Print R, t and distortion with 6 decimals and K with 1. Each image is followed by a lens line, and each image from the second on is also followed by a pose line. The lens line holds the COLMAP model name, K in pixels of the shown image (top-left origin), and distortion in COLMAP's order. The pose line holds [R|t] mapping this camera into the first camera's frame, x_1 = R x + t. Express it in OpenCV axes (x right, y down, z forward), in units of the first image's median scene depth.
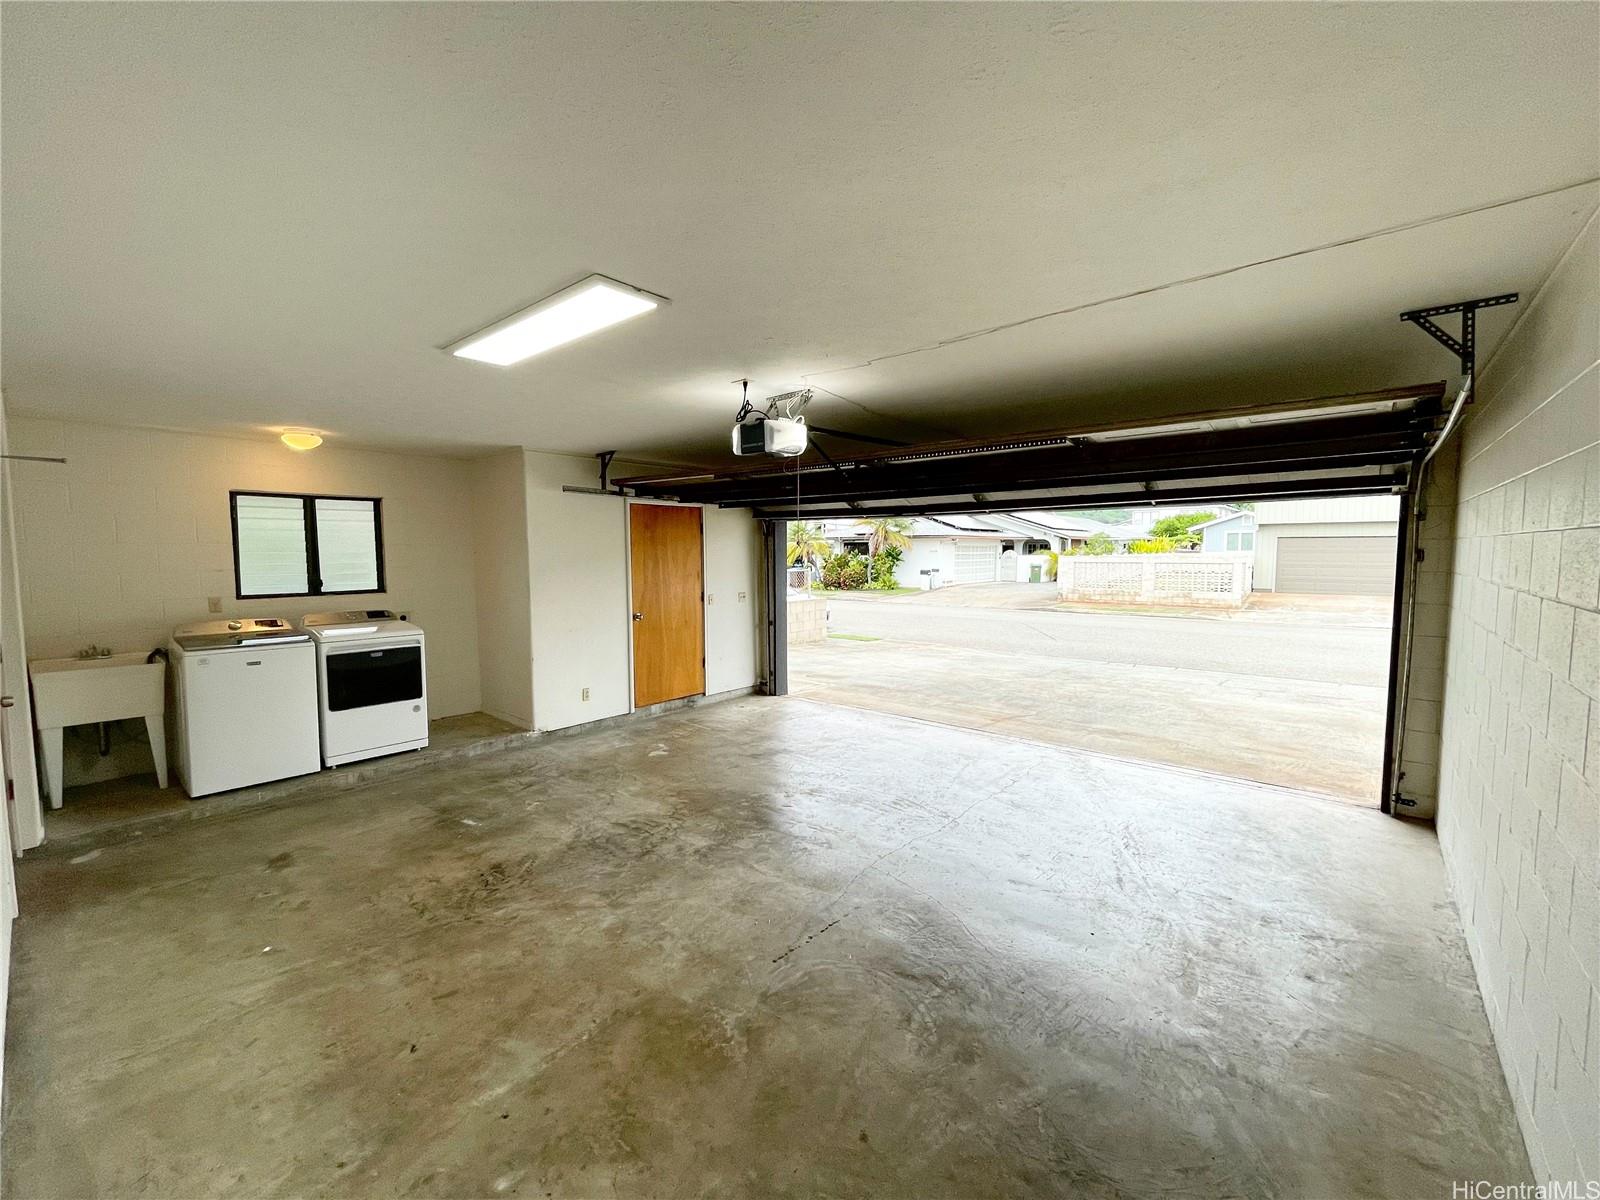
lens RADIAL K [[649.2, 0, 799.1], [0, 649.2, 596.6], [0, 0, 1]] dist [-0.001480, 0.000155]
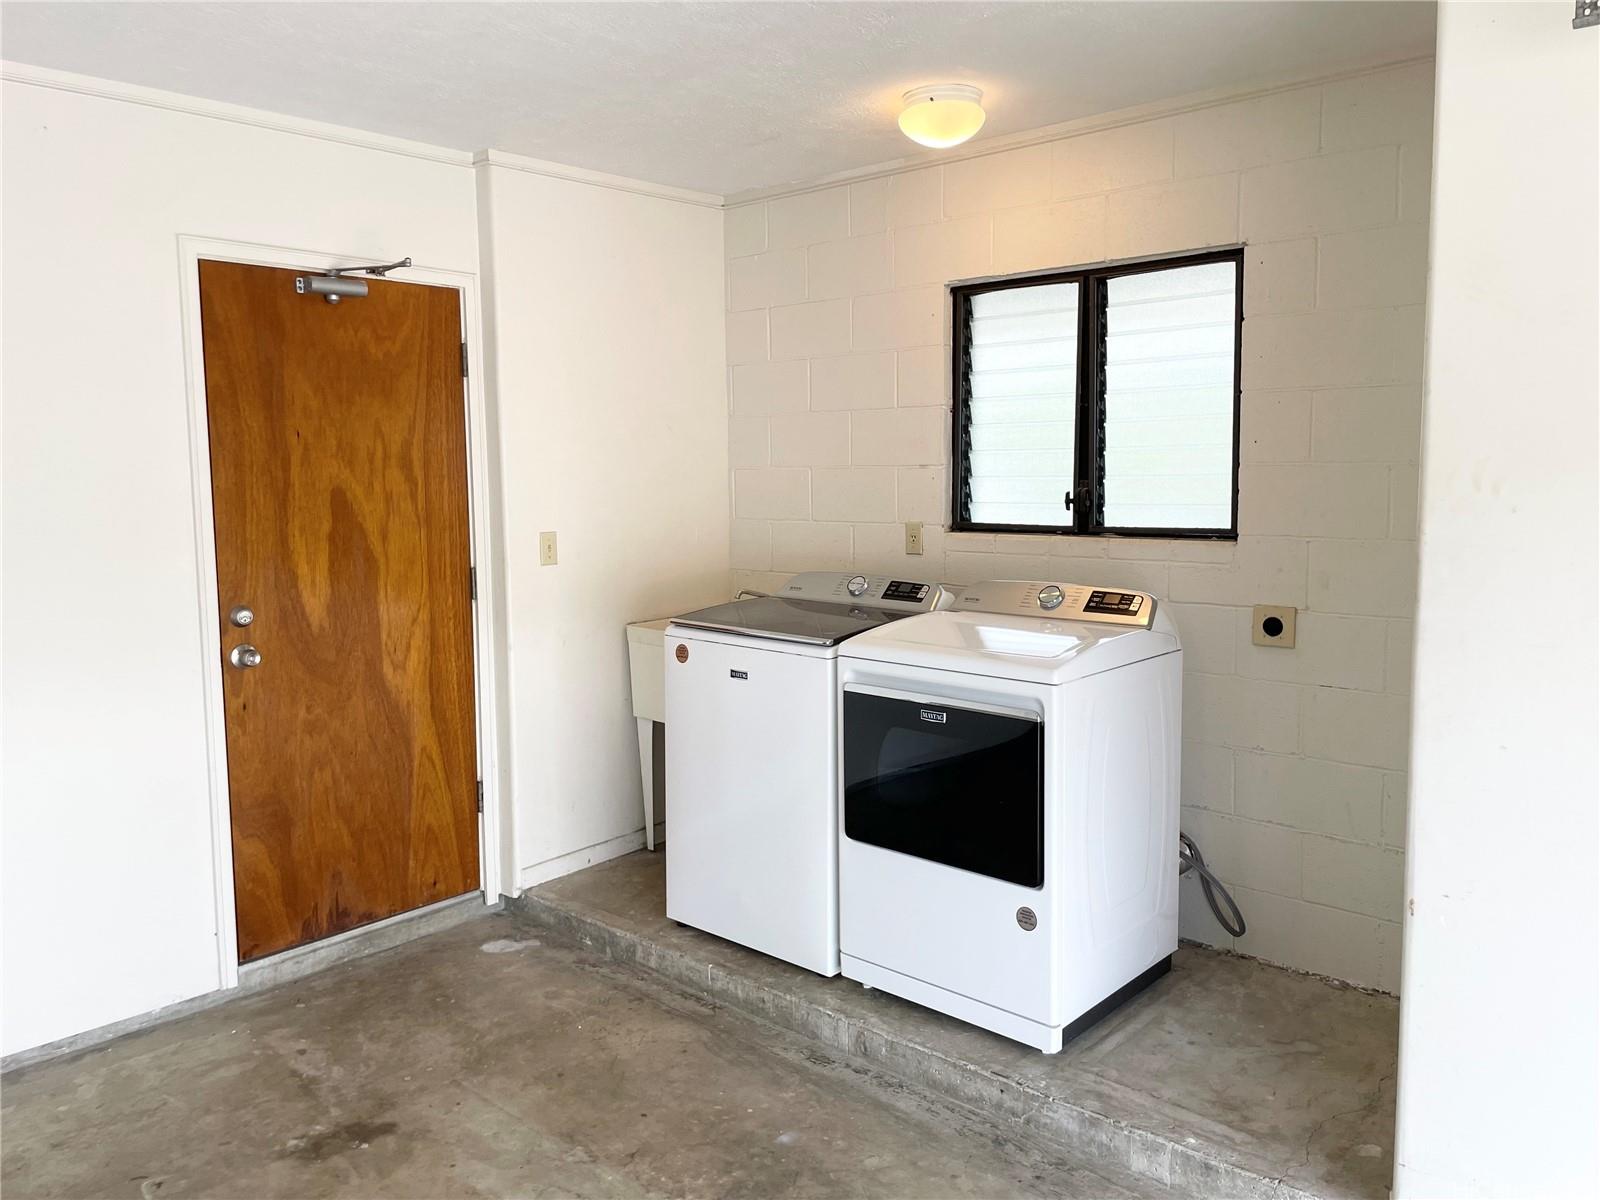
lens RADIAL K [[1227.8, 0, 802.2], [0, 1227.8, 569.3], [0, 0, 1]] dist [0.034299, -0.002057]
pose [[-0.022070, 0.092696, -0.995450, -0.018668], [-0.062256, 0.993633, 0.093907, -0.042411], [0.997816, 0.064045, -0.016159, 0.917812]]
